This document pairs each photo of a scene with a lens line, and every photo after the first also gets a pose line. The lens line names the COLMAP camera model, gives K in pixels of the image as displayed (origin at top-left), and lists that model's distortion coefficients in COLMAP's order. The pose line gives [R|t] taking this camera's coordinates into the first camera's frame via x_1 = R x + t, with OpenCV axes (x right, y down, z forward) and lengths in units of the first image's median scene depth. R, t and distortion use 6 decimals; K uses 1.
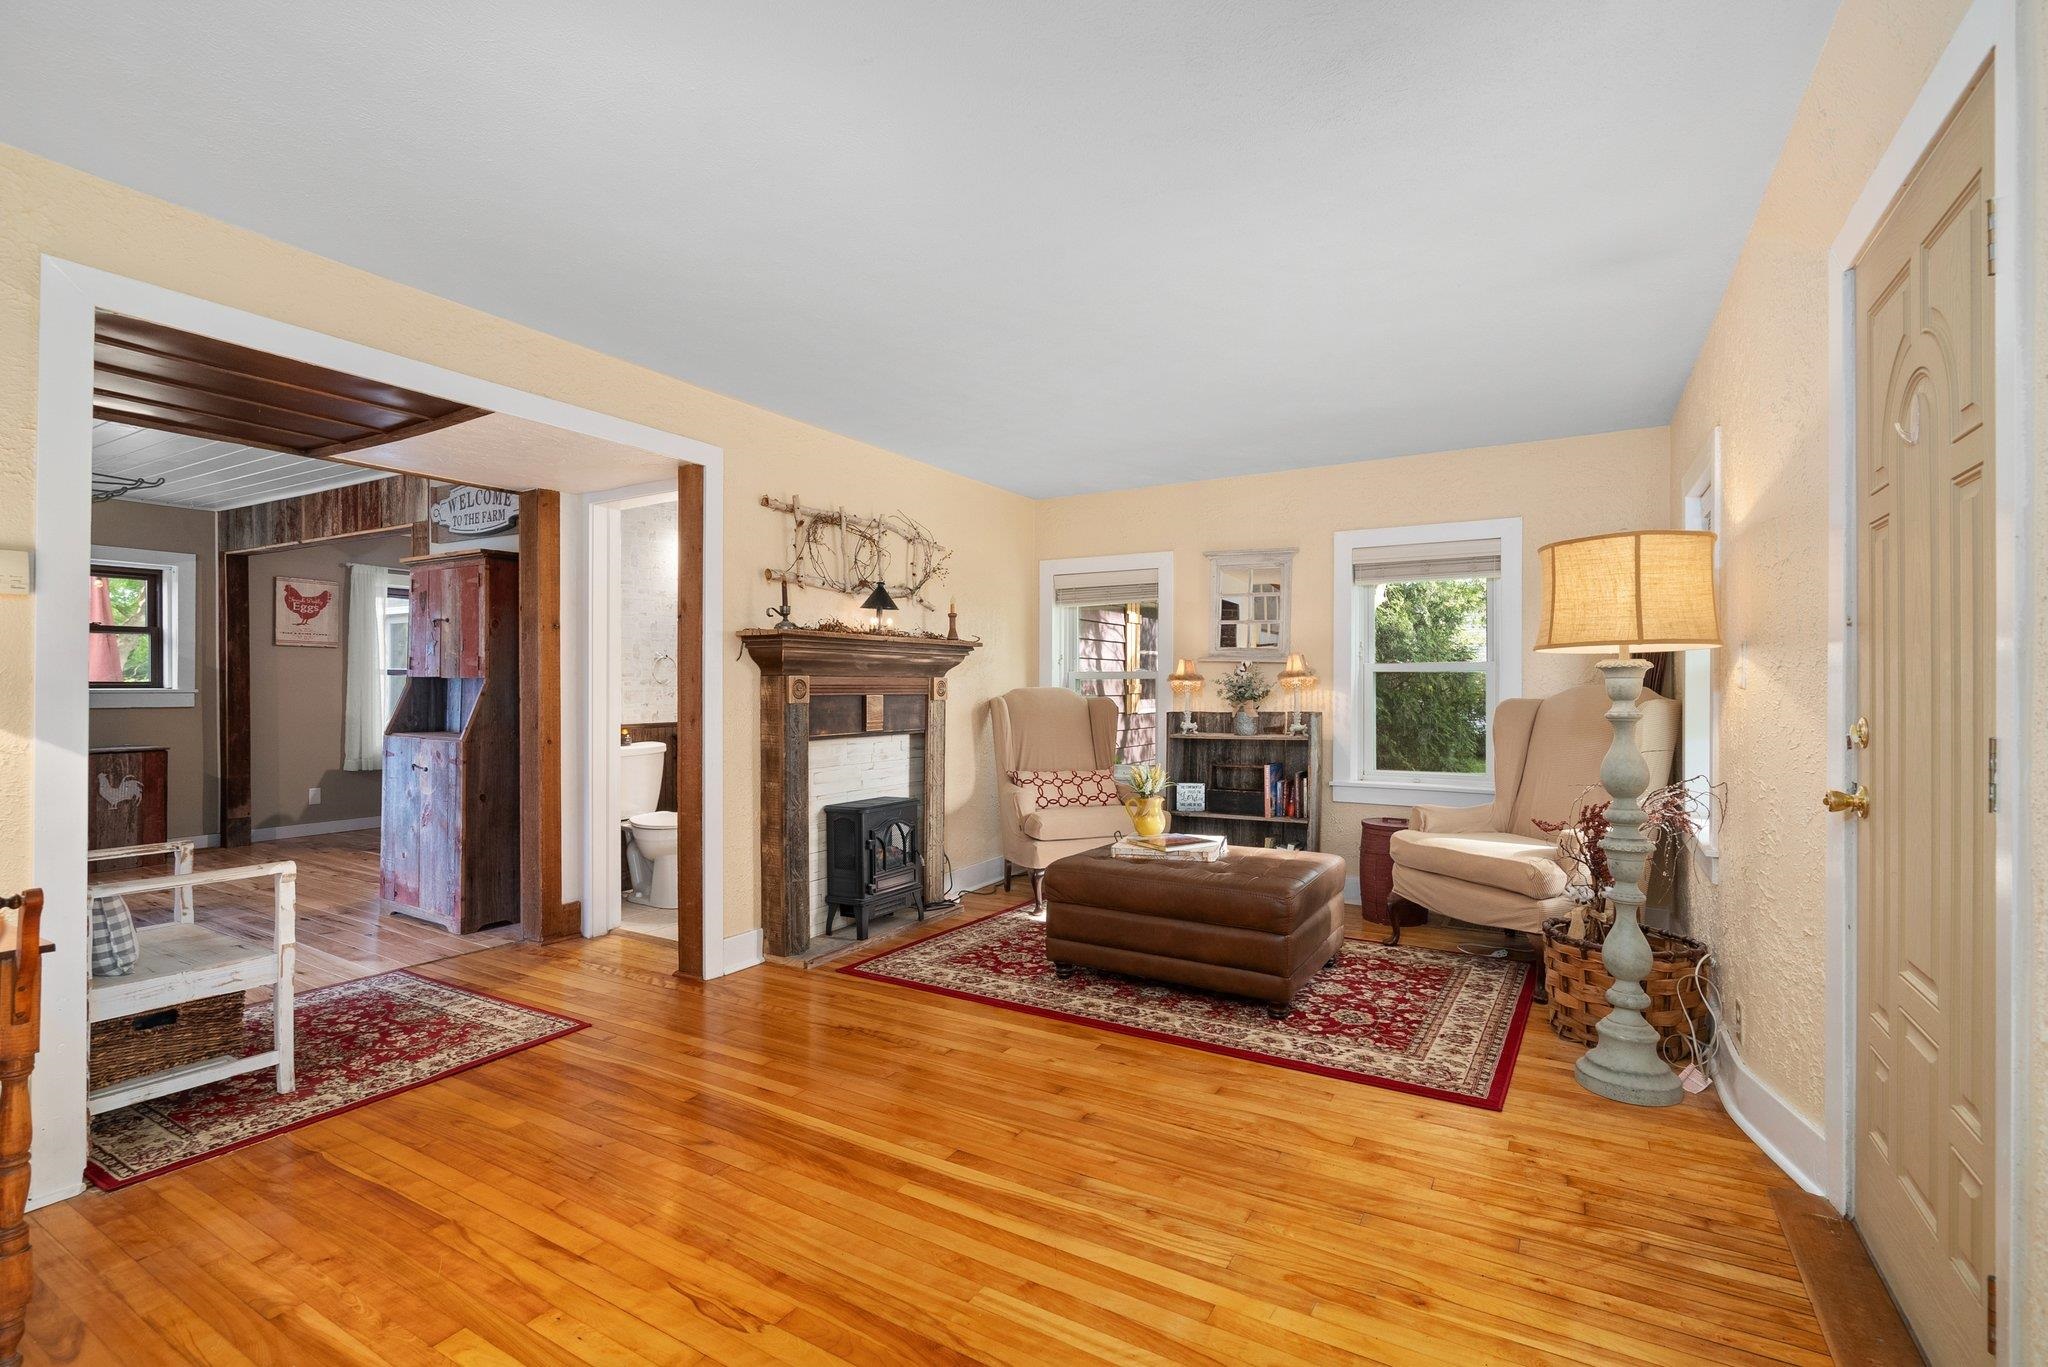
lens RADIAL K [[937.4, 0, 1024.3], [0, 937.4, 684.6], [0, 0, 1]] dist [-0.003778, 0.000855]
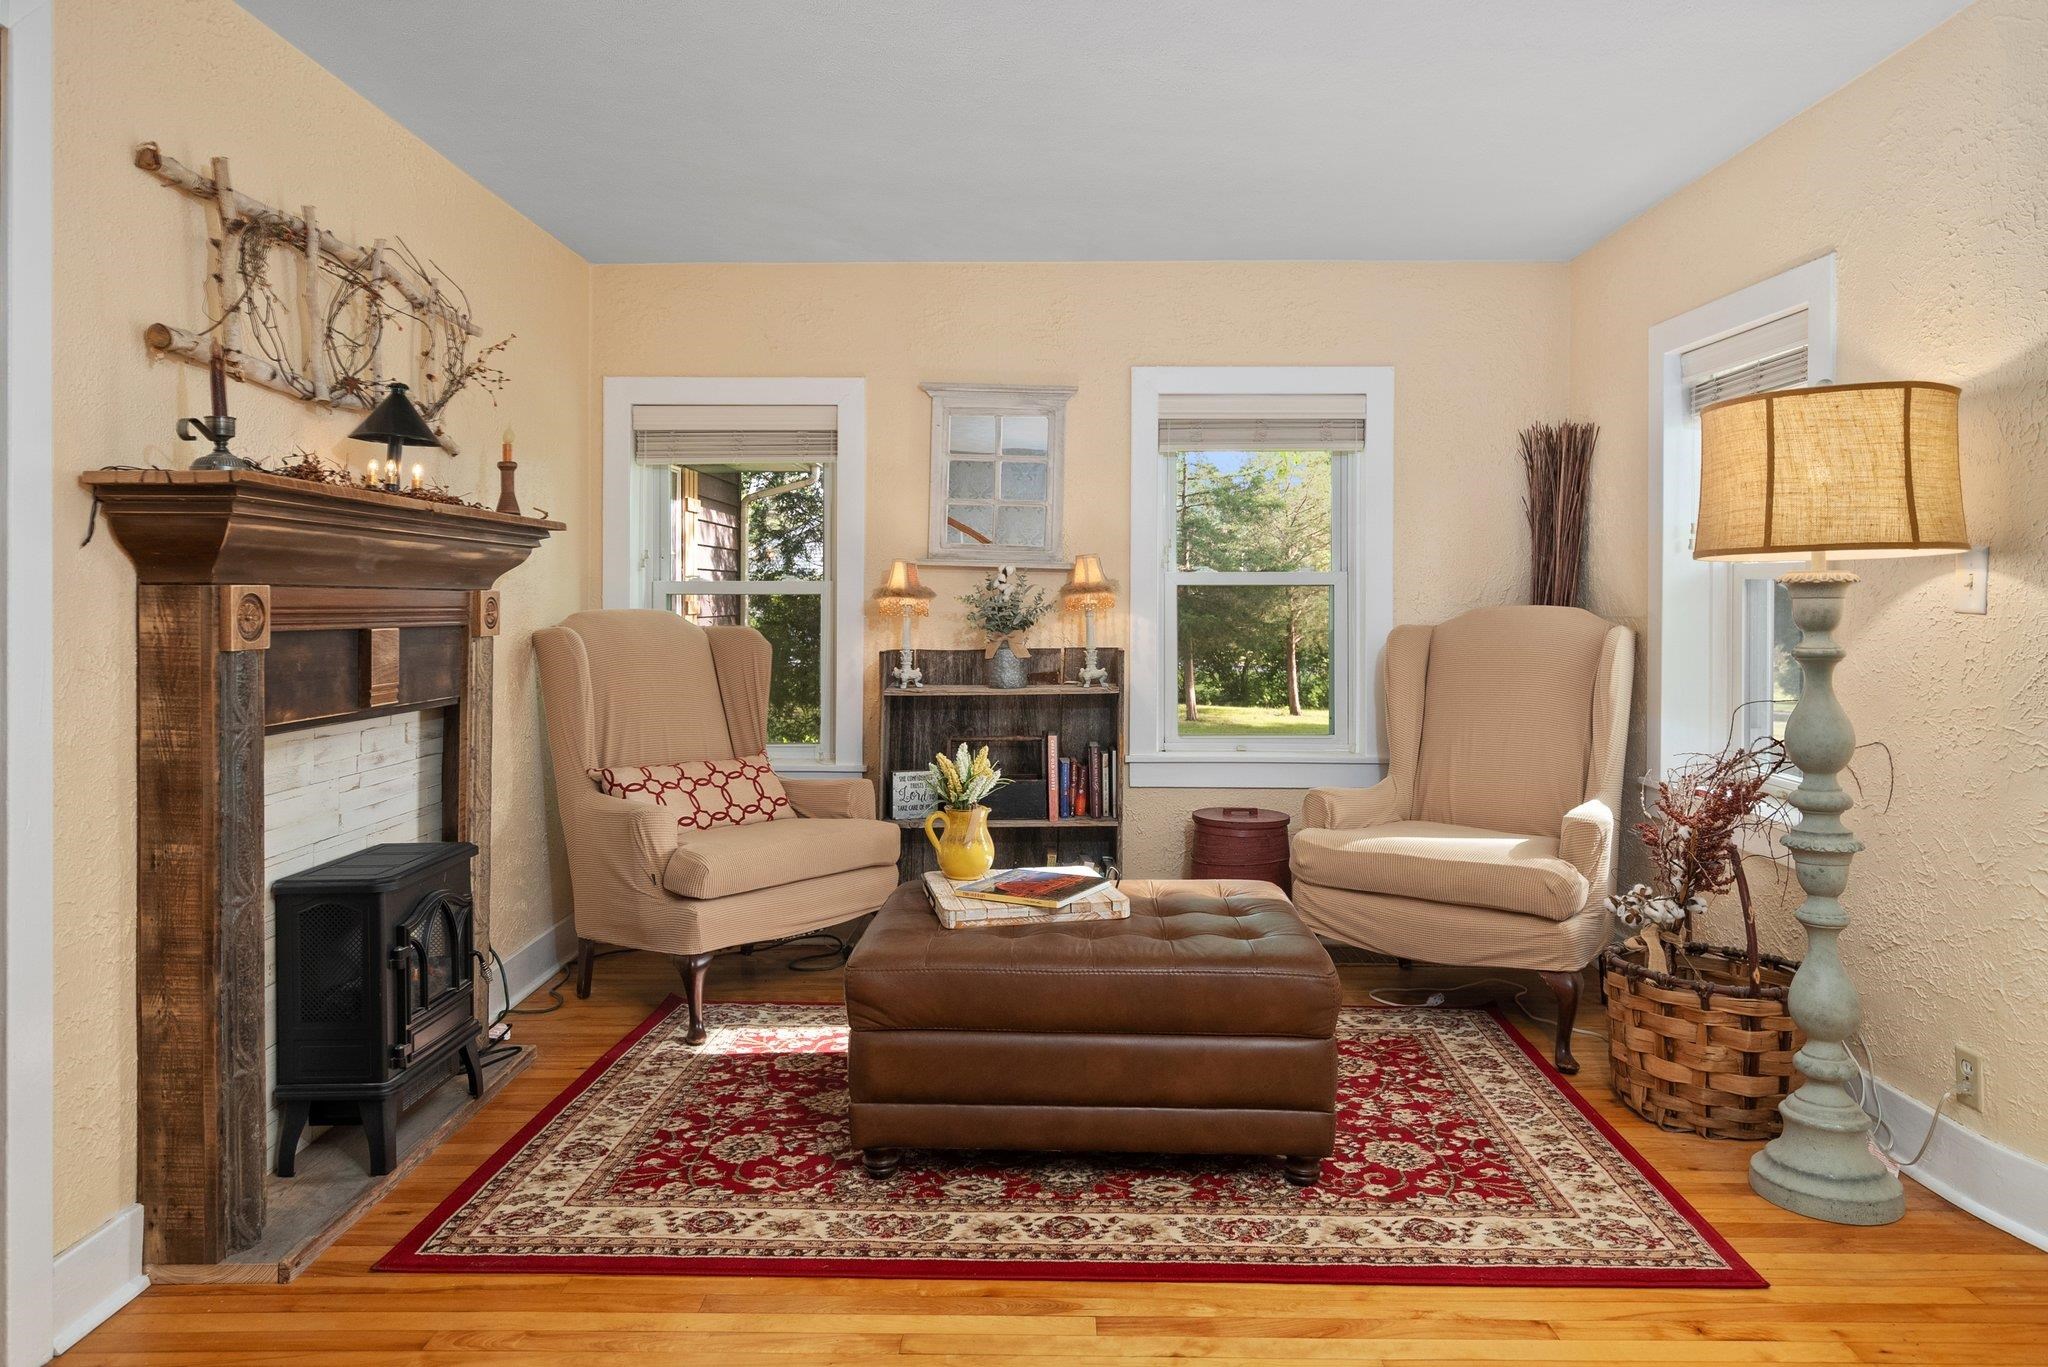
lens RADIAL K [[1348.8, 0, 1035.1], [0, 1348.8, 599.1], [0, 0, 1]] dist [0.005698, 0.004552]
pose [[0.865830, 0.001921, 0.500334, -0.233875], [-0.000959, 0.999997, -0.002179, -0.002145], [-0.500337, 0.001407, 0.865830, 0.287830]]
